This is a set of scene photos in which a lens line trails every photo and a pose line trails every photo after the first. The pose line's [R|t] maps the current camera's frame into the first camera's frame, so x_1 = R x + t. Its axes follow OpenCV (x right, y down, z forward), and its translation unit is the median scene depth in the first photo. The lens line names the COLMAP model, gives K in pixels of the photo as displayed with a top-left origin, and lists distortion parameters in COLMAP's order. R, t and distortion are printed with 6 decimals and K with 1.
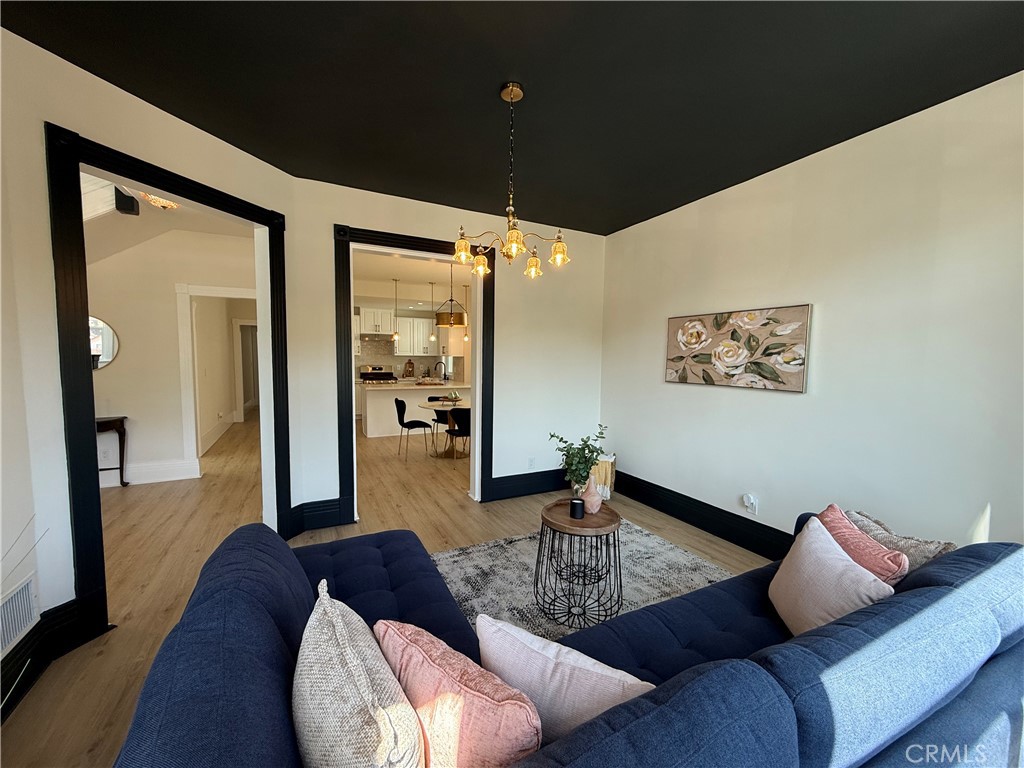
lens RADIAL K [[408.2, 0, 509.8], [0, 408.2, 384.5], [0, 0, 1]] dist [-0.000330, 0.000118]
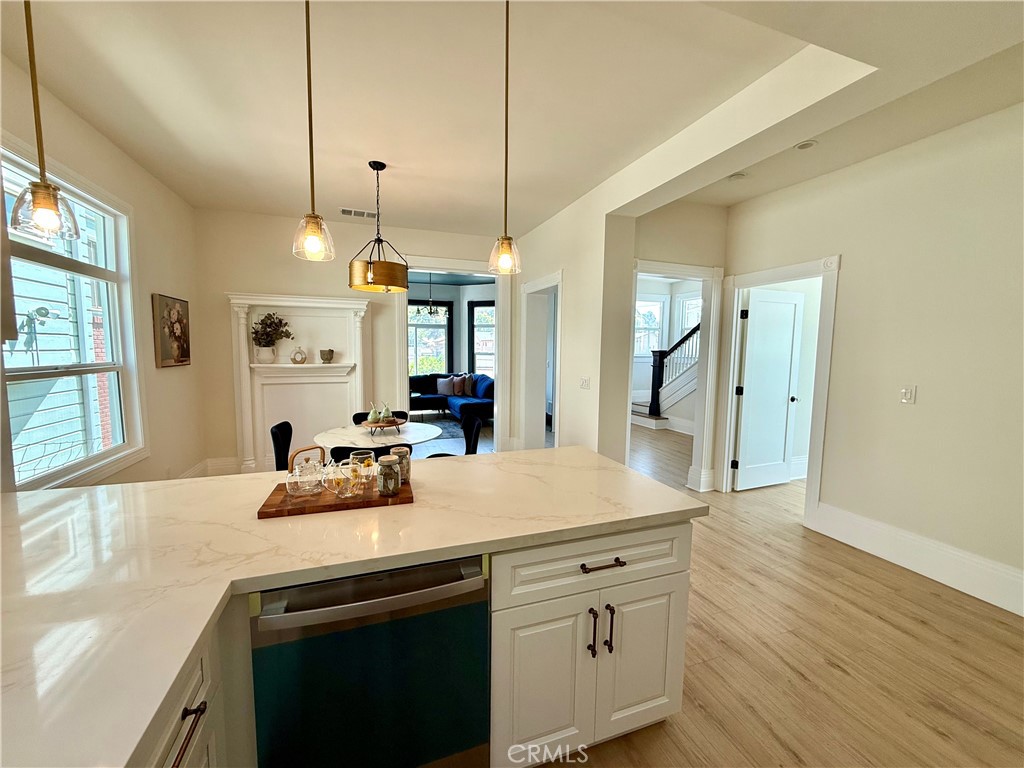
lens RADIAL K [[408.2, 0, 509.8], [0, 408.2, 384.5], [0, 0, 1]] dist [-0.000330, 0.000118]
pose [[-0.990897, -0.035303, 0.129911, -0.701299], [-0.013838, 0.986603, 0.162552, -0.196107], [-0.133909, 0.159275, -0.978110, 2.752369]]
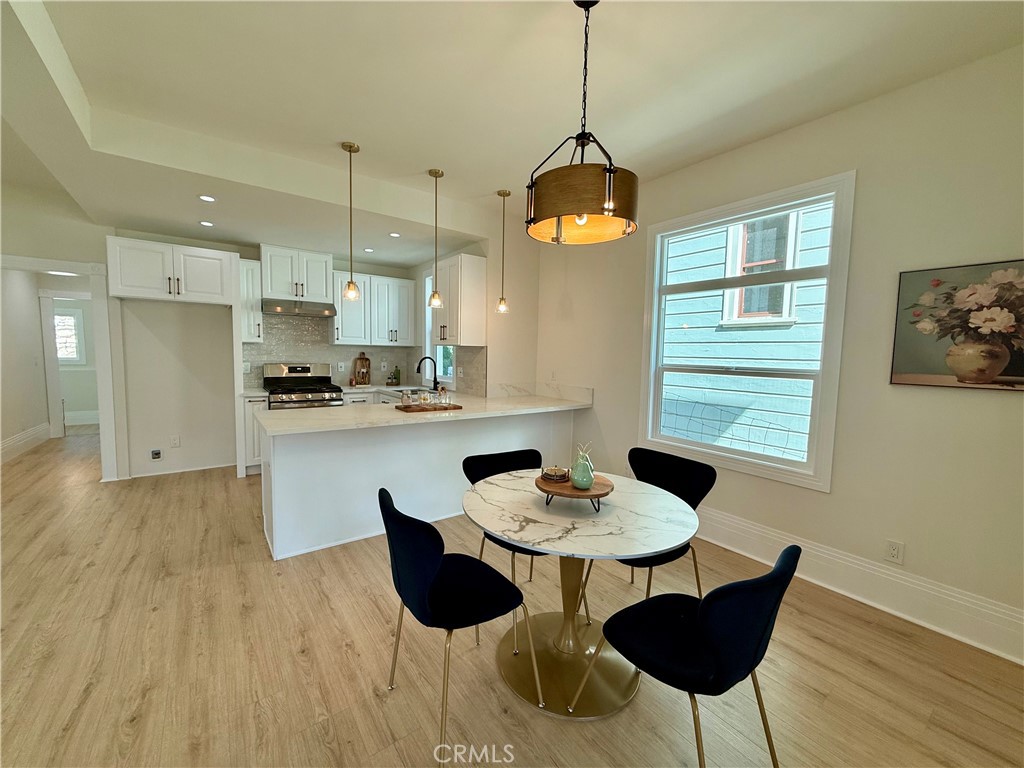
lens RADIAL K [[408.2, 0, 509.8], [0, 408.2, 384.5], [0, 0, 1]] dist [-0.000330, 0.000118]
pose [[0.986085, -0.006266, 0.166124, -0.433265], [0.004692, 0.999940, 0.009863, -0.069040], [-0.166176, -0.008946, 0.986056, 1.305607]]
